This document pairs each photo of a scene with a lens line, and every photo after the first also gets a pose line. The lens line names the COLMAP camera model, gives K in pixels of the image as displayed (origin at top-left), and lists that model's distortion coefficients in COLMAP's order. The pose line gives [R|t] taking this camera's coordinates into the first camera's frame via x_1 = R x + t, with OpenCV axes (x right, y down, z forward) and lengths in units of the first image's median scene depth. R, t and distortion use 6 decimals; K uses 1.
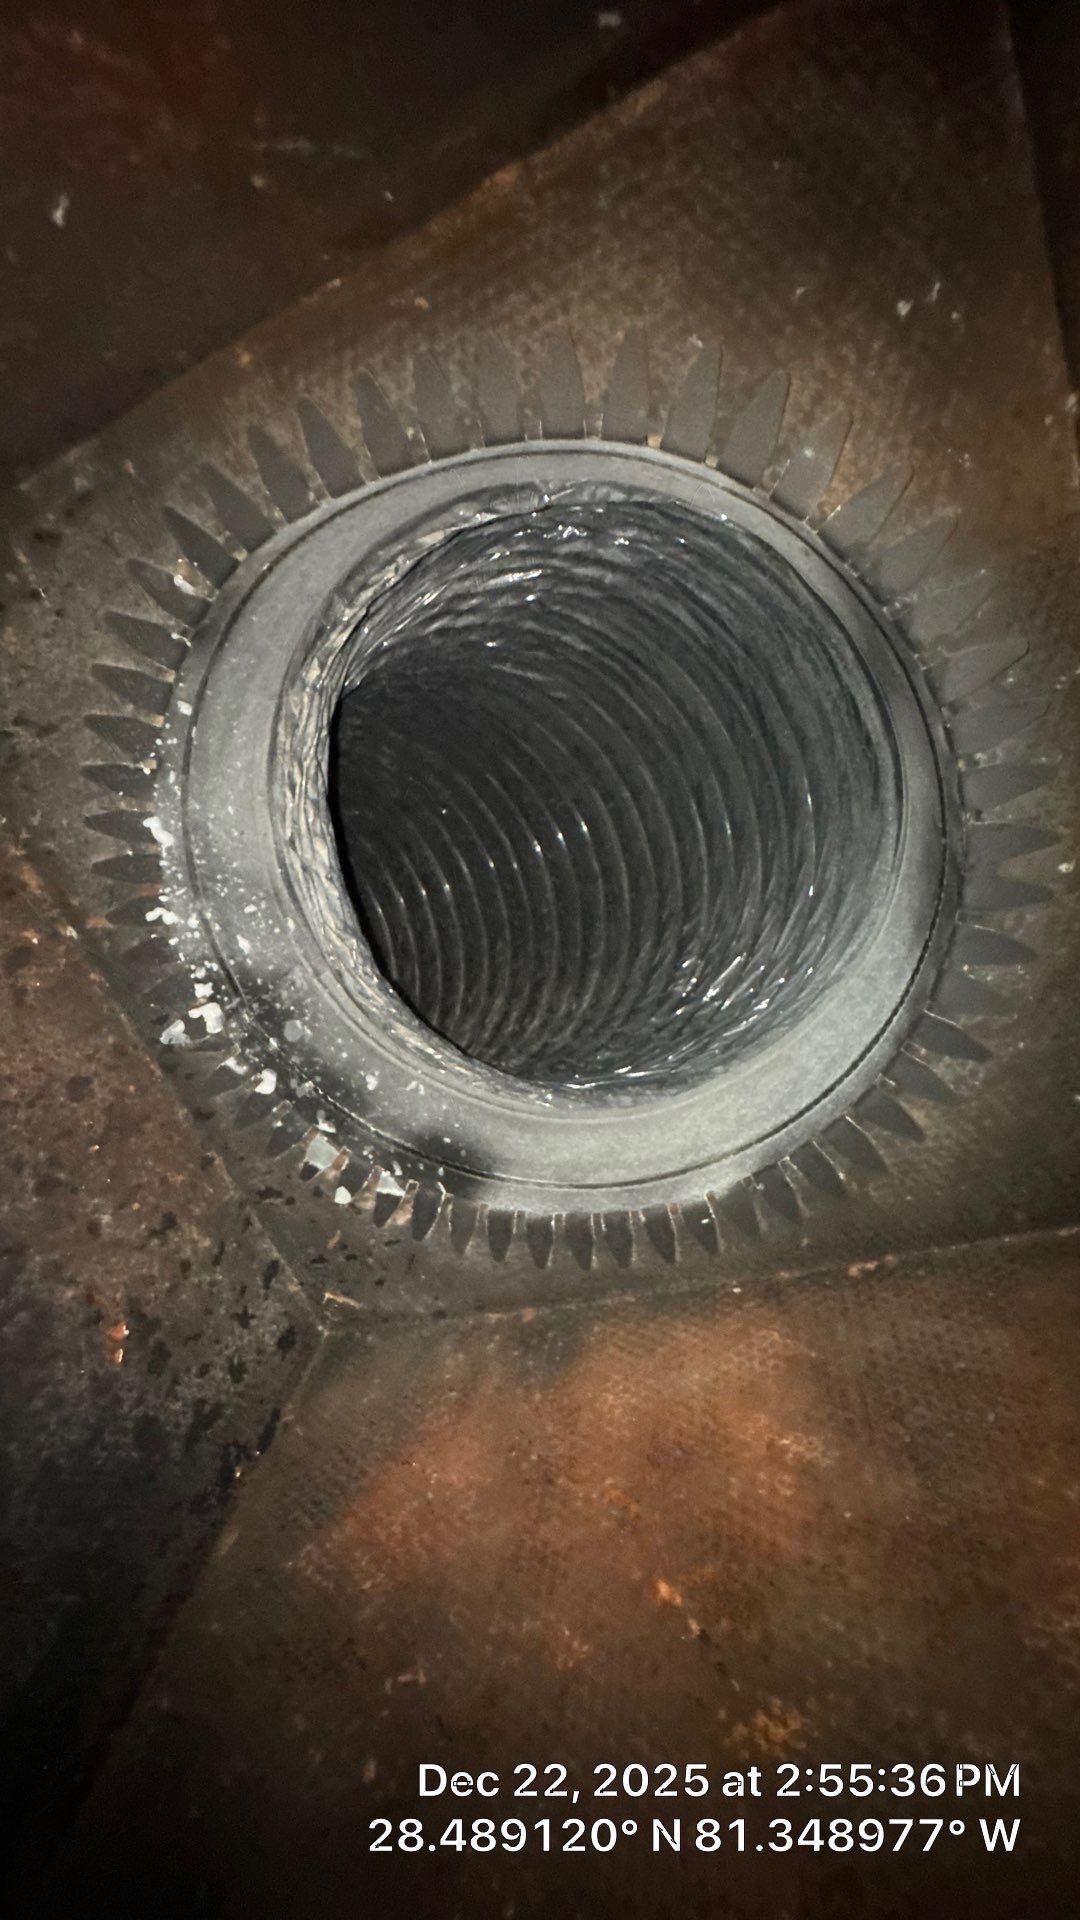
lens RADIAL K [[771.5, 0, 537.1], [0, 771.5, 958.9], [0, 0, 1]] dist [-0.002666, 0.000303]
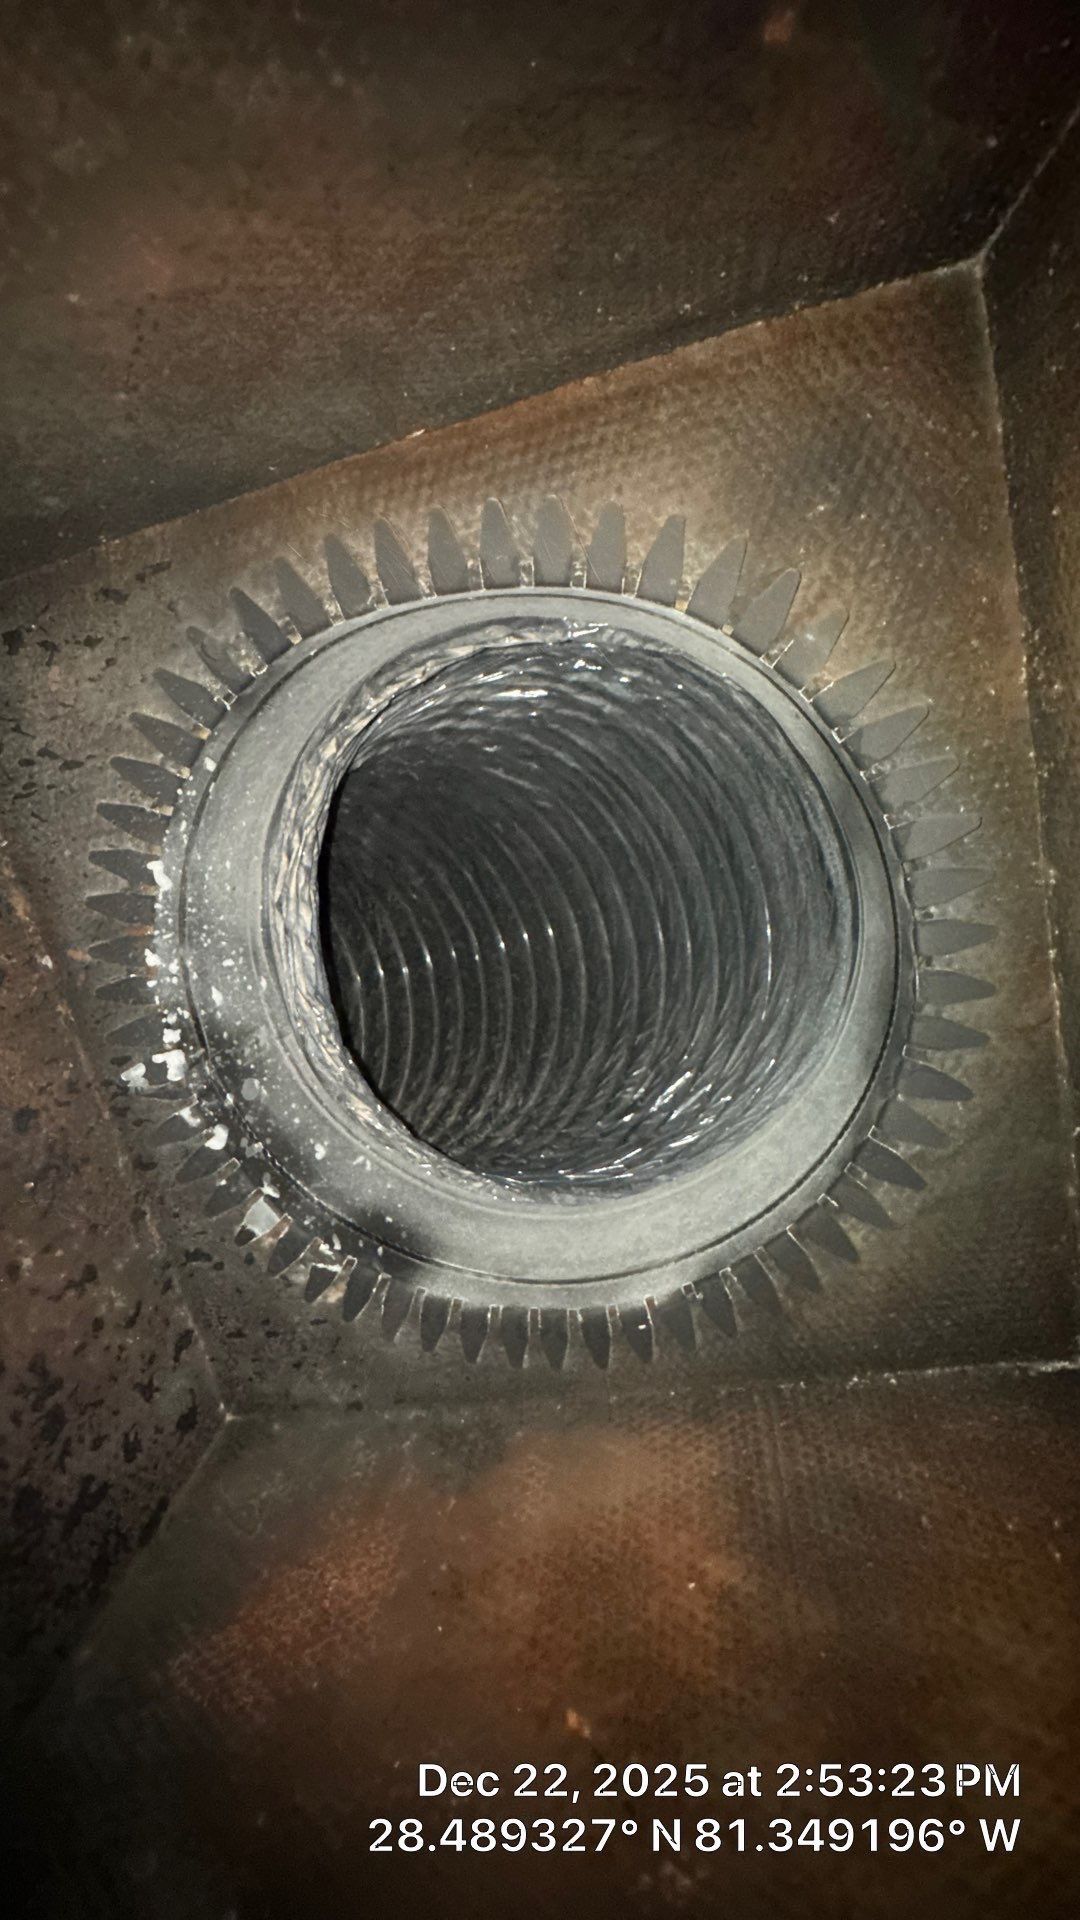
lens RADIAL K [[774.8, 0, 536.8], [0, 774.8, 960.0], [0, 0, 1]] dist [-0.000008, -0.000421]
pose [[0.989054, 0.129890, 0.070010, -0.046934], [-0.119672, 0.983677, -0.134381, 0.021133], [-0.086322, 0.124531, 0.988454, -0.041163]]
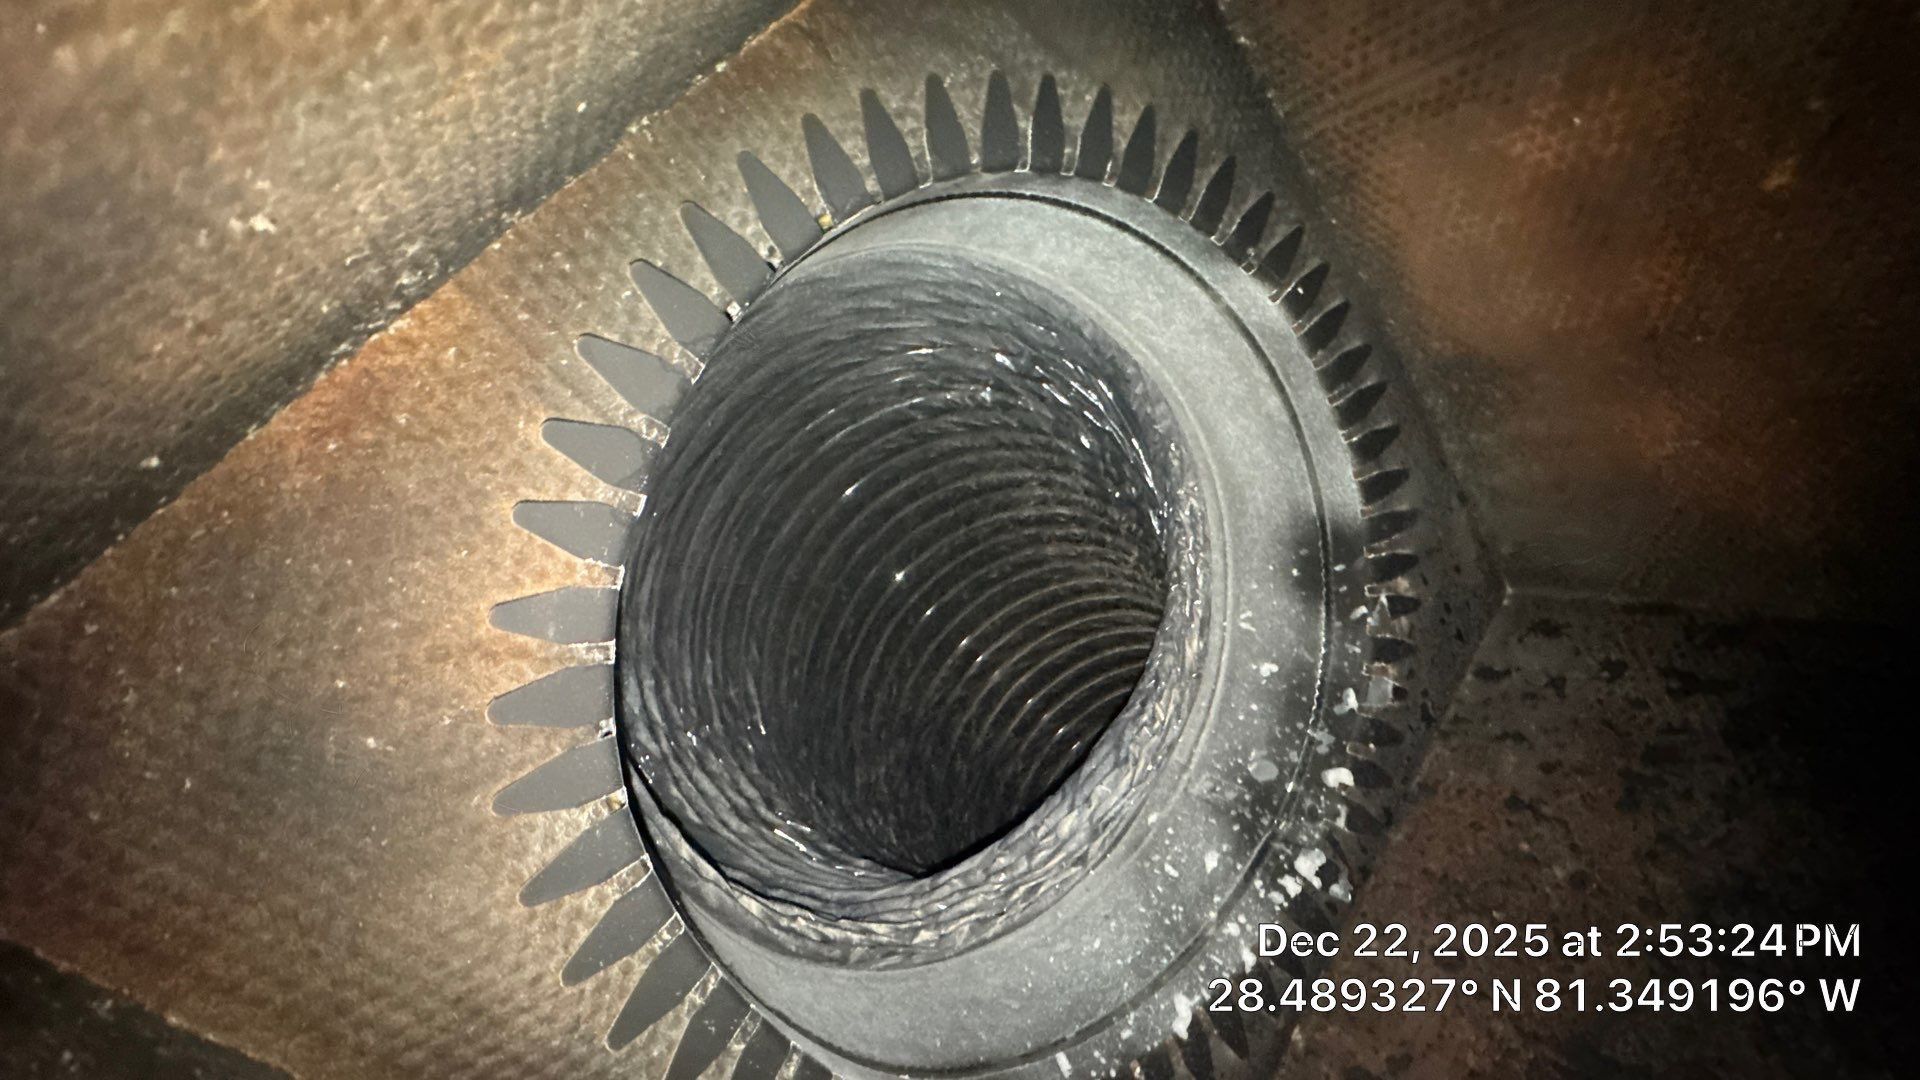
lens RADIAL K [[771.5, 0, 964.0], [0, 771.5, 543.8], [0, 0, 1]] dist [-0.002666, 0.000303]
pose [[-0.437847, -0.894527, -0.090064, 0.193366], [0.895558, -0.442772, 0.043904, -0.167101], [-0.079151, -0.061434, 0.994968, 0.115304]]
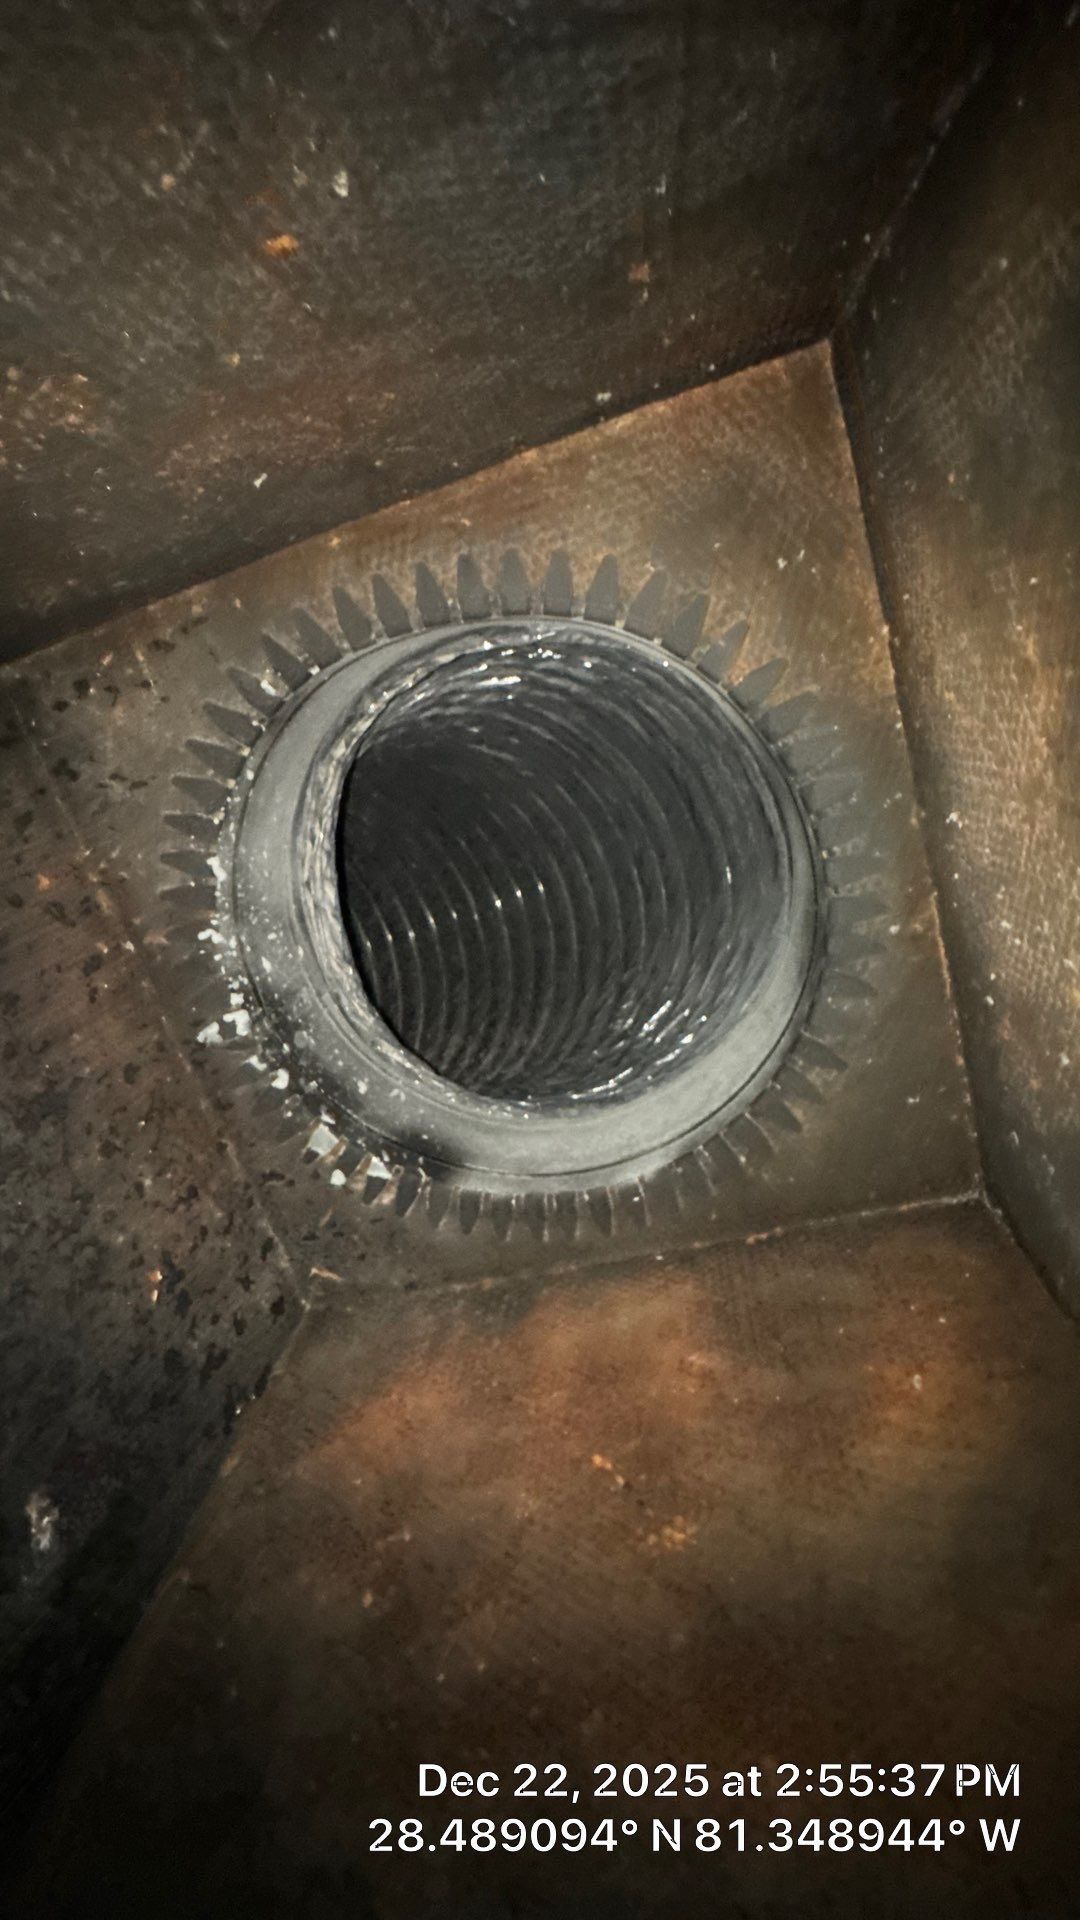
lens RADIAL K [[771.5, 0, 537.1], [0, 771.5, 958.9], [0, 0, 1]] dist [-0.002666, 0.000303]
pose [[0.995736, 0.046636, 0.079593, -0.057153], [-0.040334, 0.996056, -0.079026, 0.052535], [-0.082964, 0.075479, 0.993690, -0.248127]]
